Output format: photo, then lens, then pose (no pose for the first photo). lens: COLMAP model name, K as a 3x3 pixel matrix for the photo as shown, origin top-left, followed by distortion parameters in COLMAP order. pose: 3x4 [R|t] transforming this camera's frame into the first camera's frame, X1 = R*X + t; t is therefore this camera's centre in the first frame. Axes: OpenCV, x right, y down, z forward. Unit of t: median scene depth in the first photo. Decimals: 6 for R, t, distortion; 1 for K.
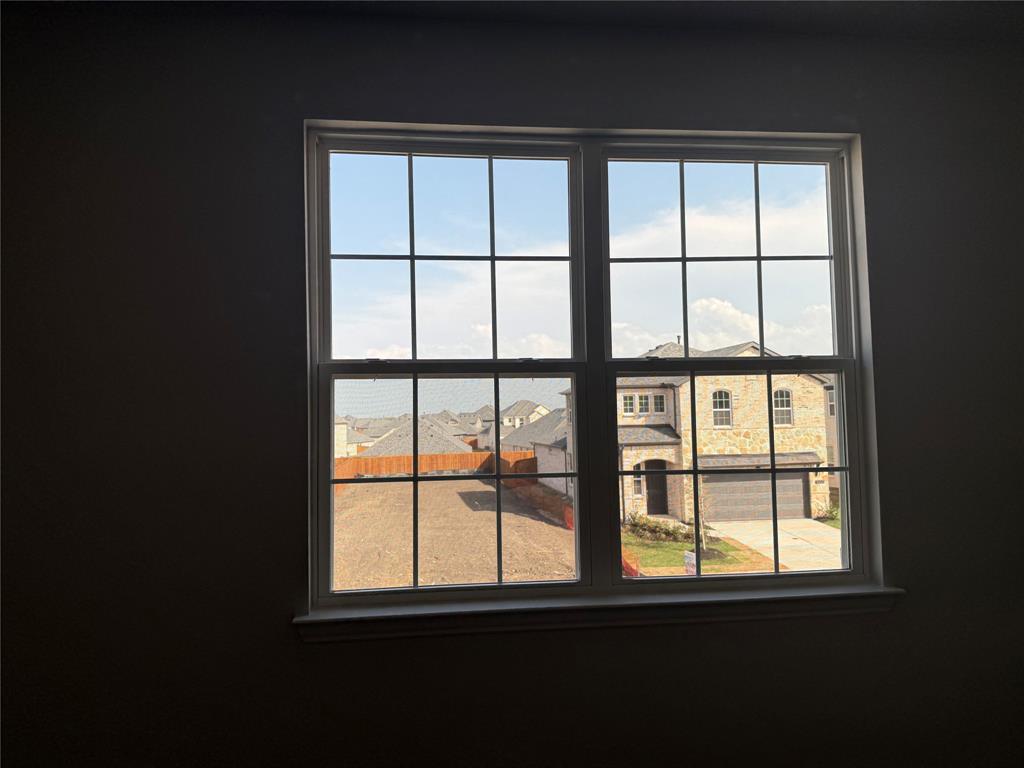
lens RADIAL K [[909.9, 0, 512.0], [0, 909.9, 384.0], [0, 0, 1]] dist [0.082669, -0.222335]
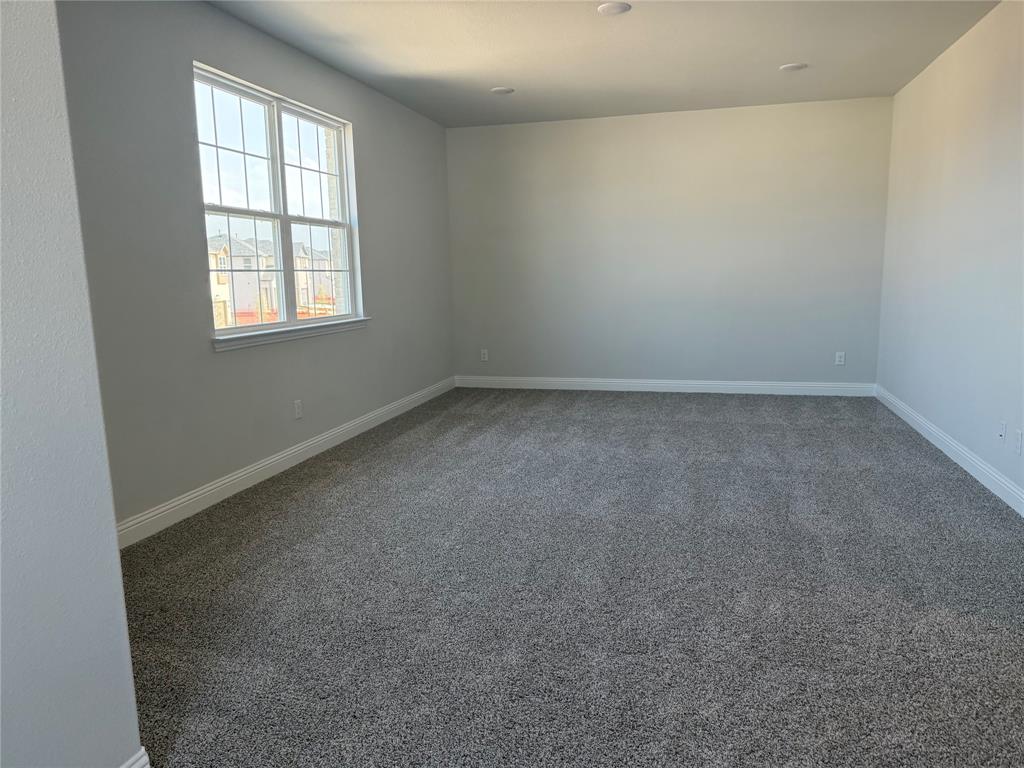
lens RADIAL K [[717.2, 0, 519.9], [0, 717.2, 378.7], [0, 0, 1]] dist [0.069961, -0.085236]
pose [[0.396189, -0.115489, 0.910877, -1.239319], [-0.096046, 0.981402, 0.166207, 0.014994], [-0.913132, -0.153335, 0.377729, -0.169138]]
